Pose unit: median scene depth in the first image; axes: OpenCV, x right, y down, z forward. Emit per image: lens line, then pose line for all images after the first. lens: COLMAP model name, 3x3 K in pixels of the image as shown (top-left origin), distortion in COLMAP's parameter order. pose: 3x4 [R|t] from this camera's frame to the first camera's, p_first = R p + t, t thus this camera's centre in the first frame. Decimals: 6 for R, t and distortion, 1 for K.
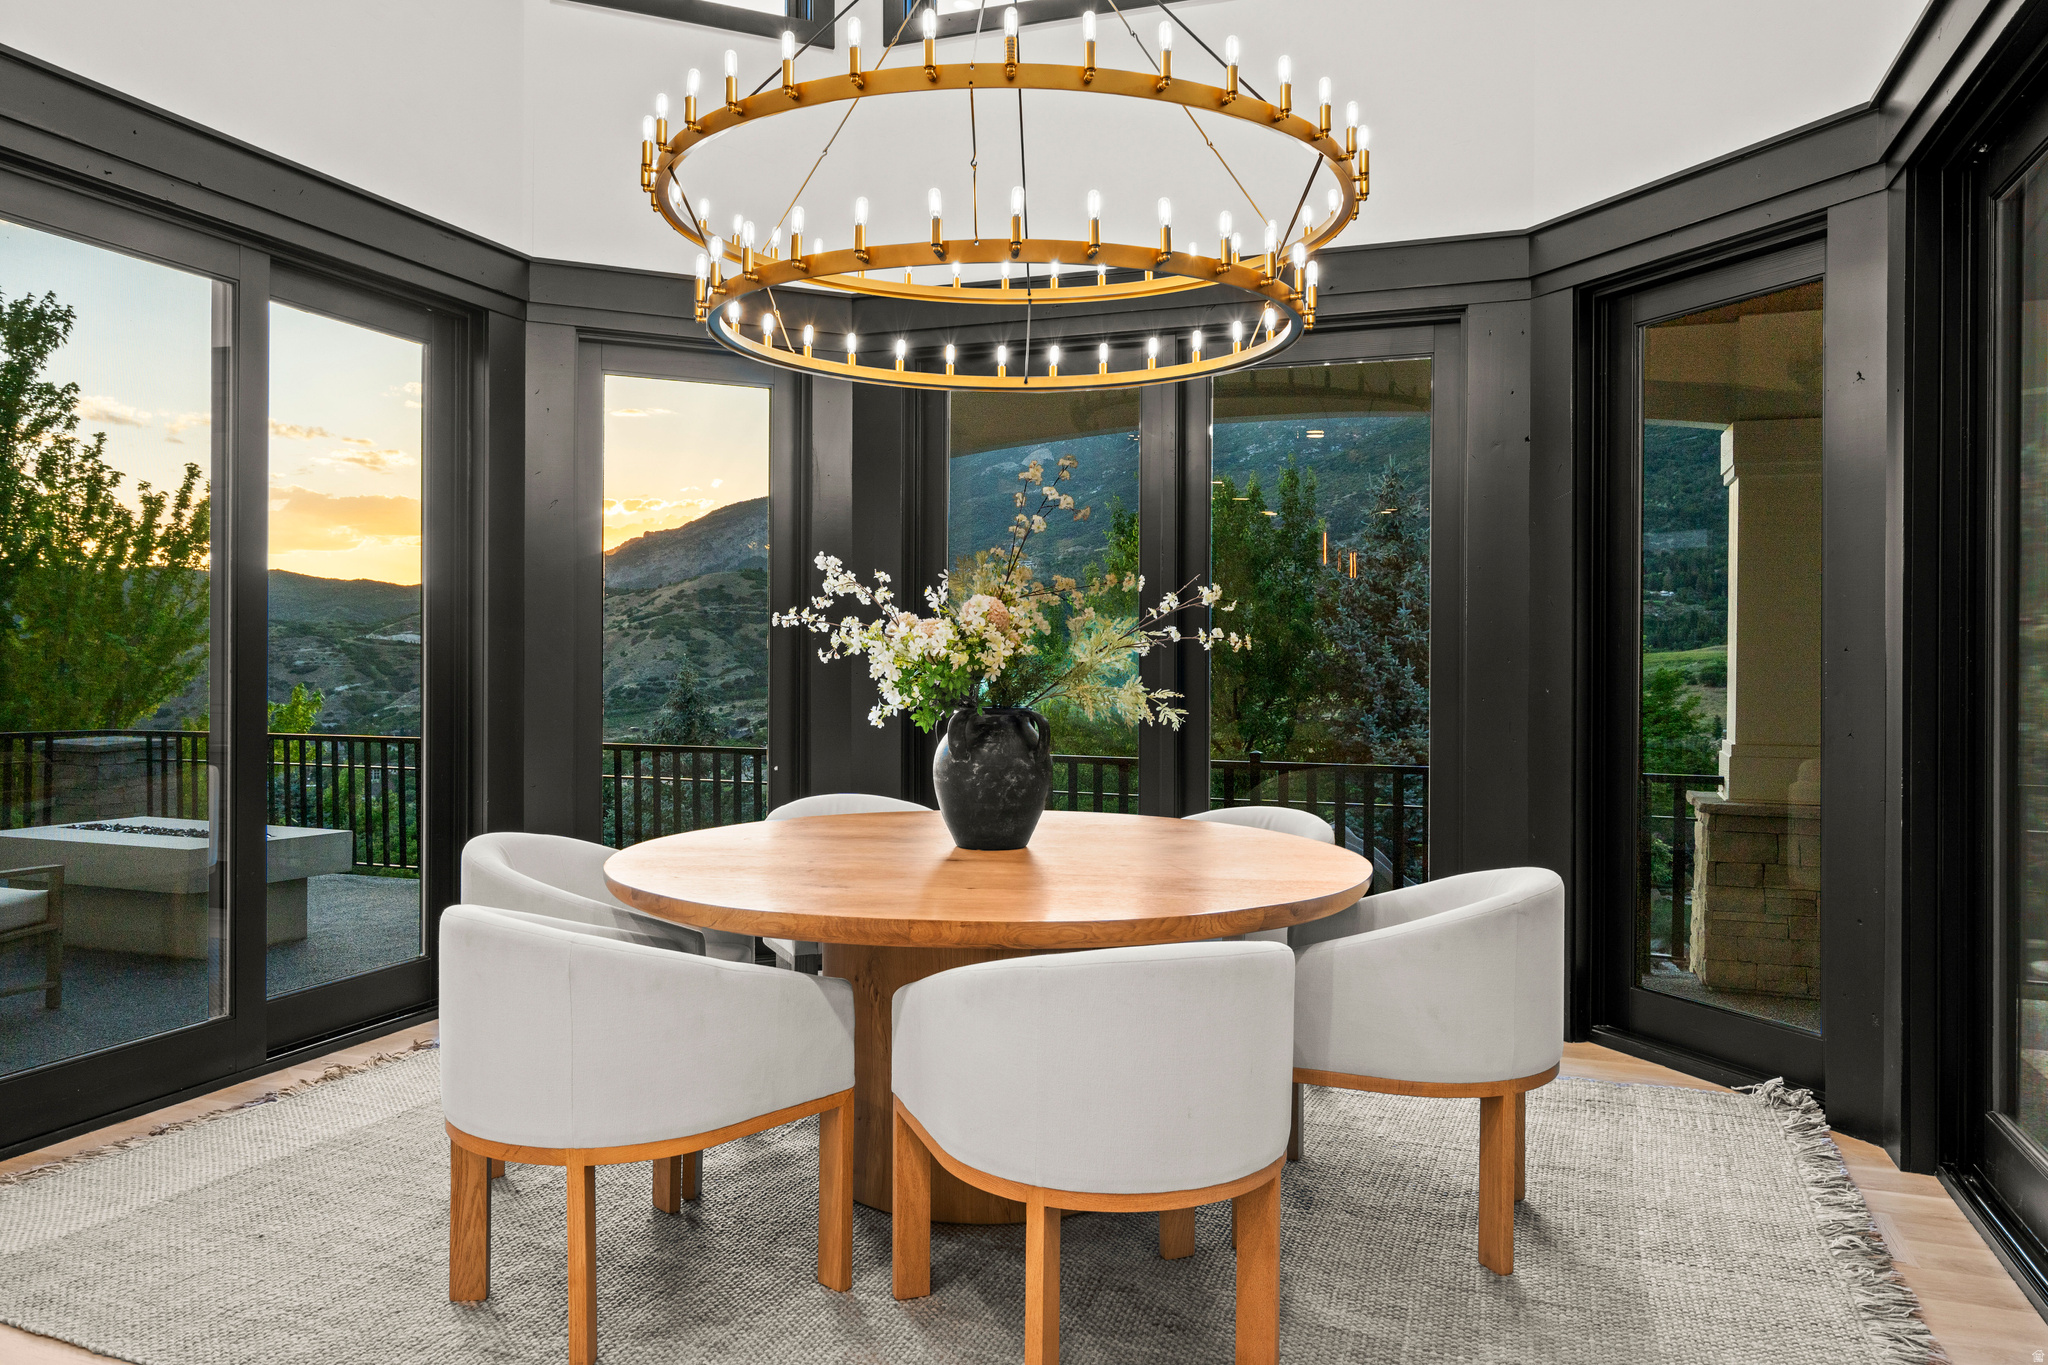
lens RADIAL K [[1411.6, 0, 1023.0], [0, 1411.6, 659.2], [0, 0, 1]] dist [0.008581, 0.001943]
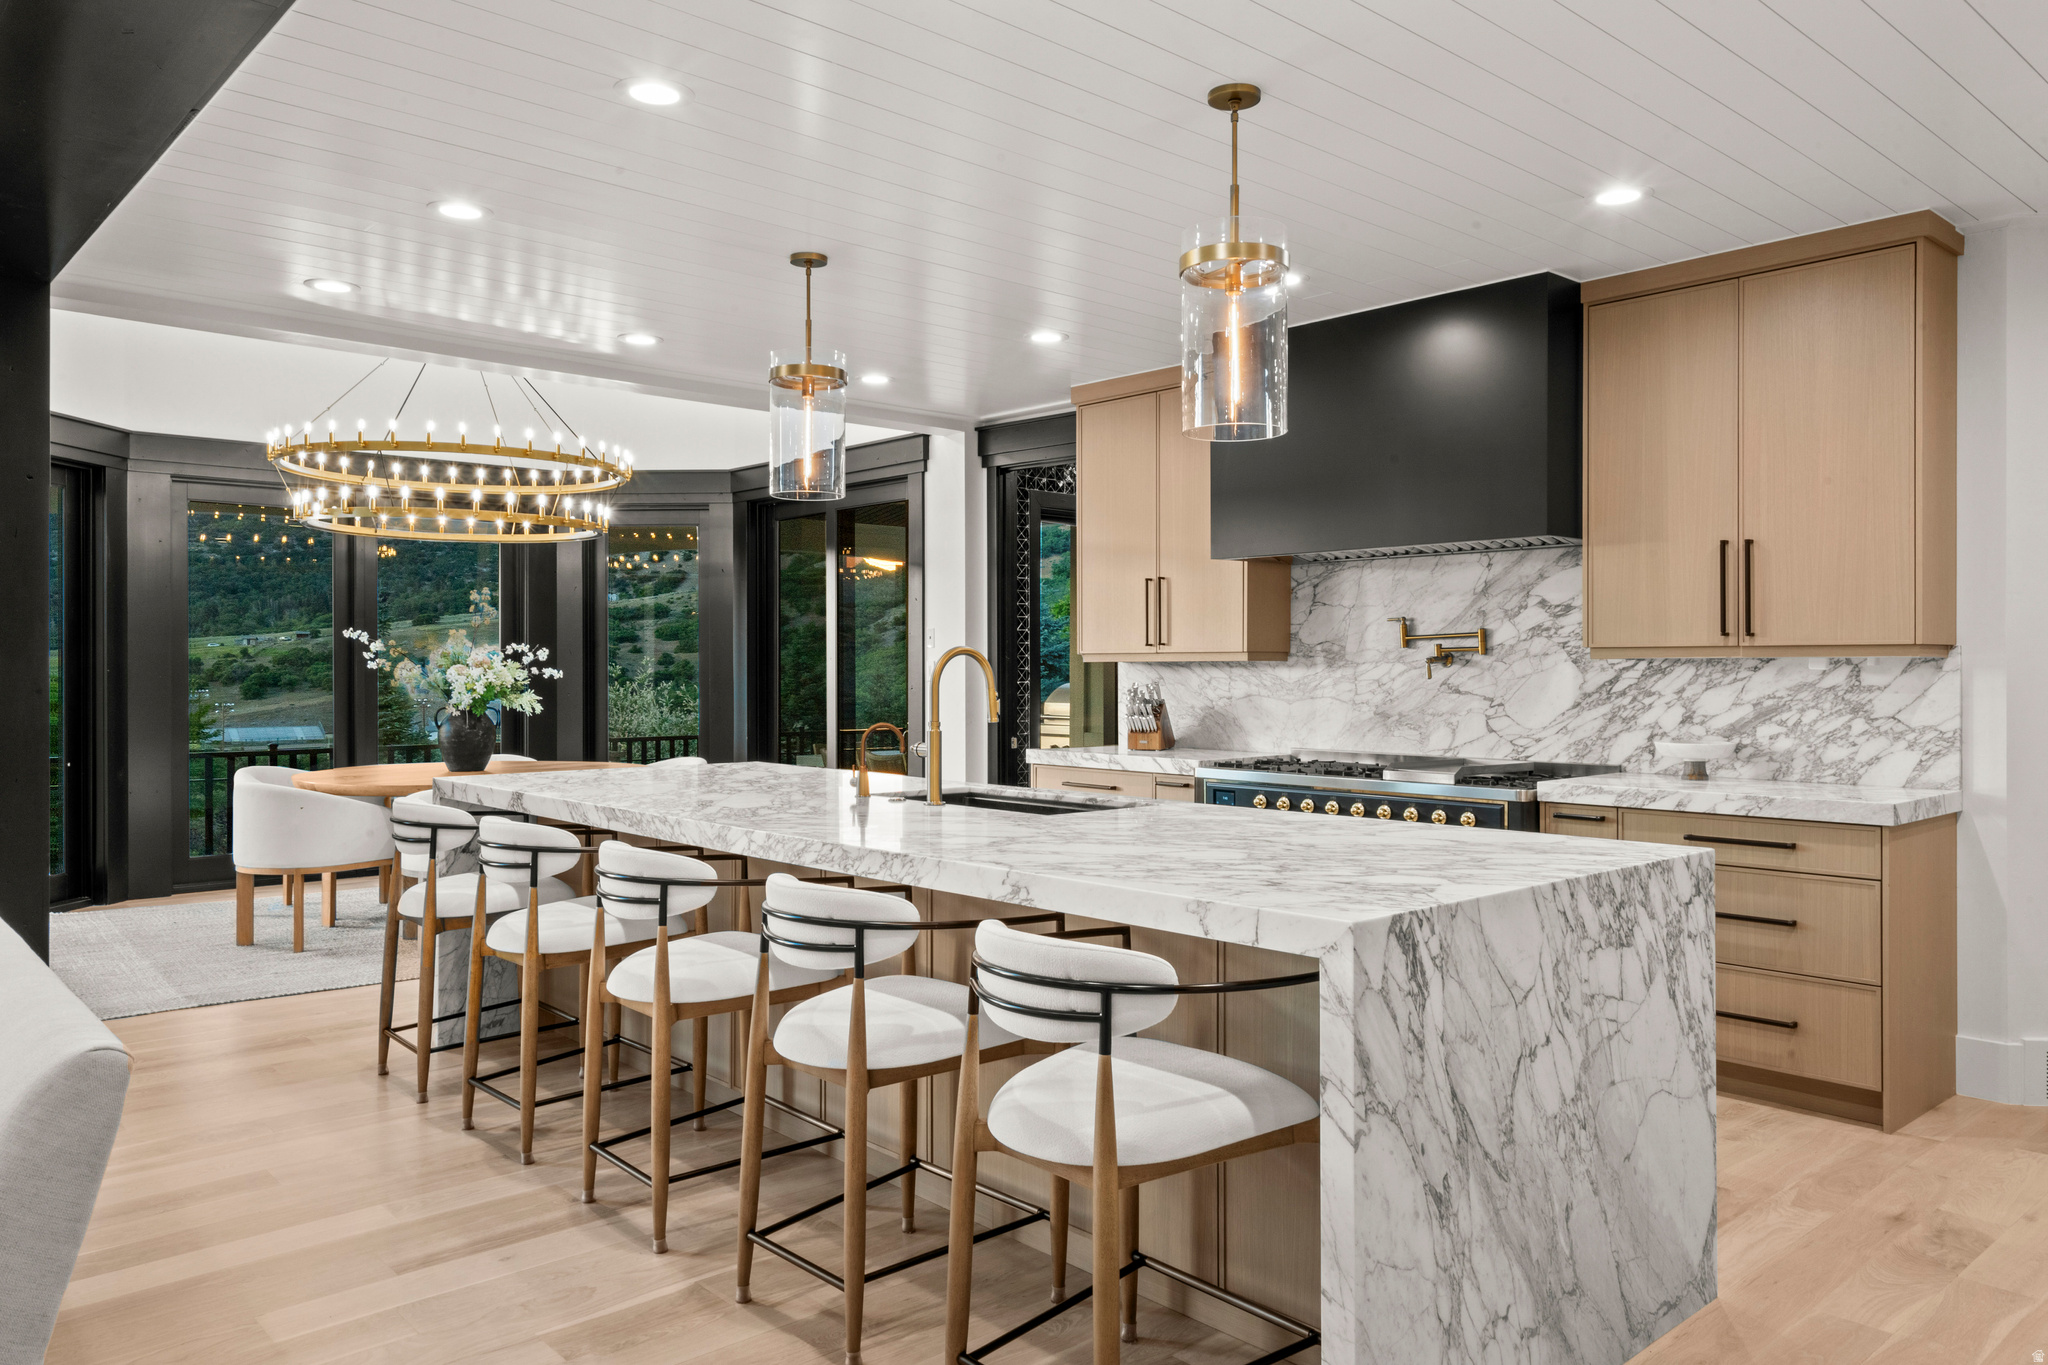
lens RADIAL K [[1411.6, 0, 1003.3], [0, 1411.6, 719.6], [0, 0, 1]] dist [0.008581, 0.001943]
pose [[0.479207, -0.037443, 0.876903, -1.525156], [0.006045, 0.999207, 0.039361, -0.024336], [-0.877681, -0.013561, 0.479054, -0.746668]]
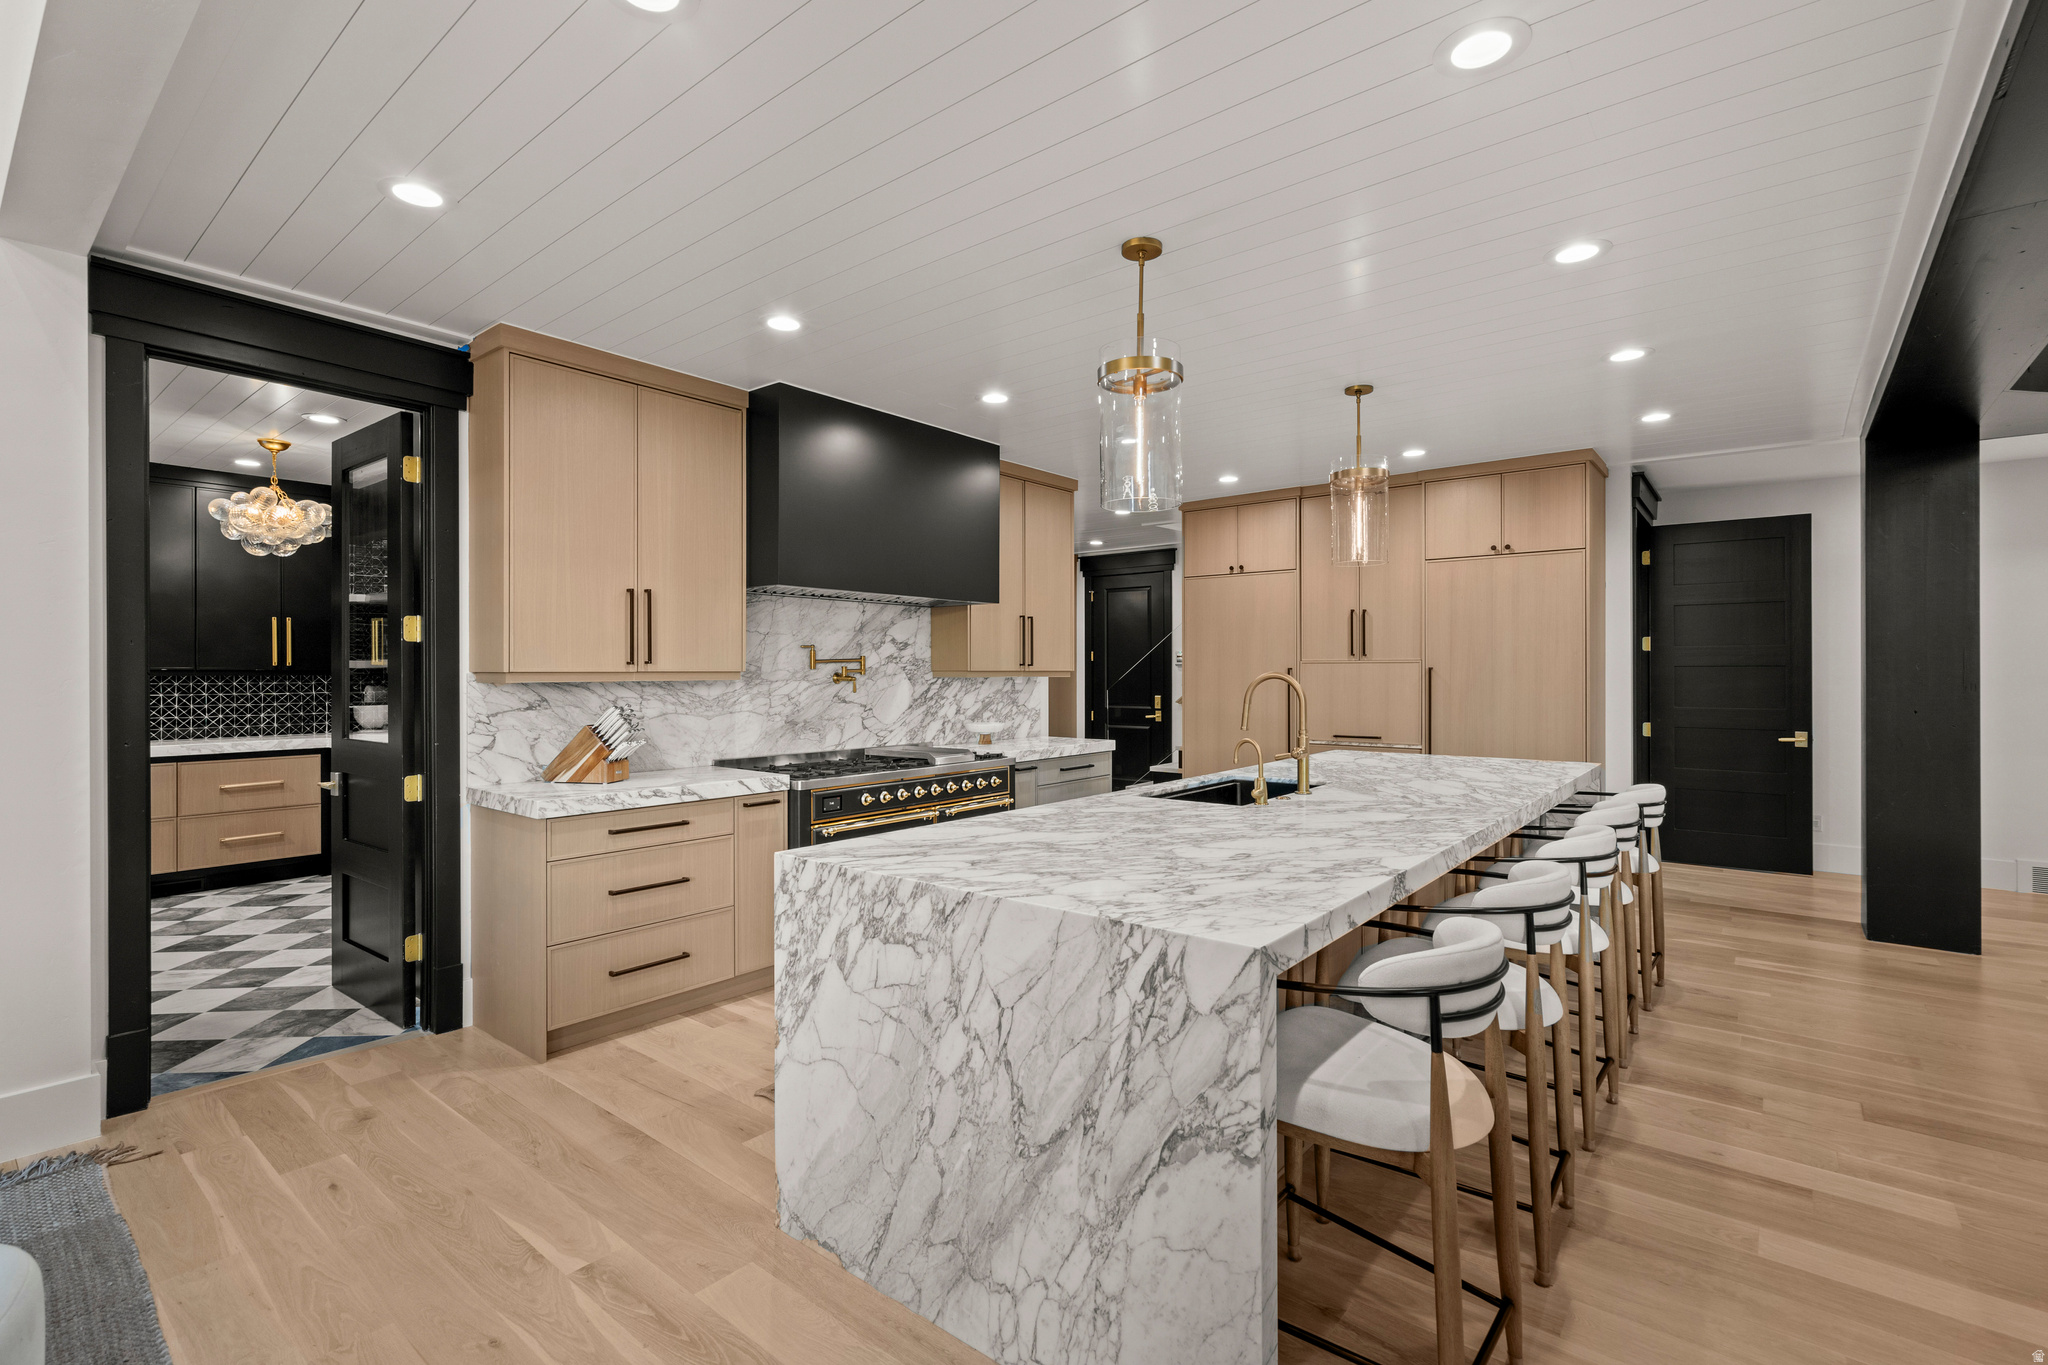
lens RADIAL K [[933.2, 0, 1031.4], [0, 933.2, 677.4], [0, 0, 1]] dist [-0.007490, 0.005145]
pose [[-0.946619, -0.003838, 0.322331, -0.619601], [-0.000223, 0.999937, 0.011253, -0.043231], [-0.322354, 0.010580, -0.946560, 0.840210]]
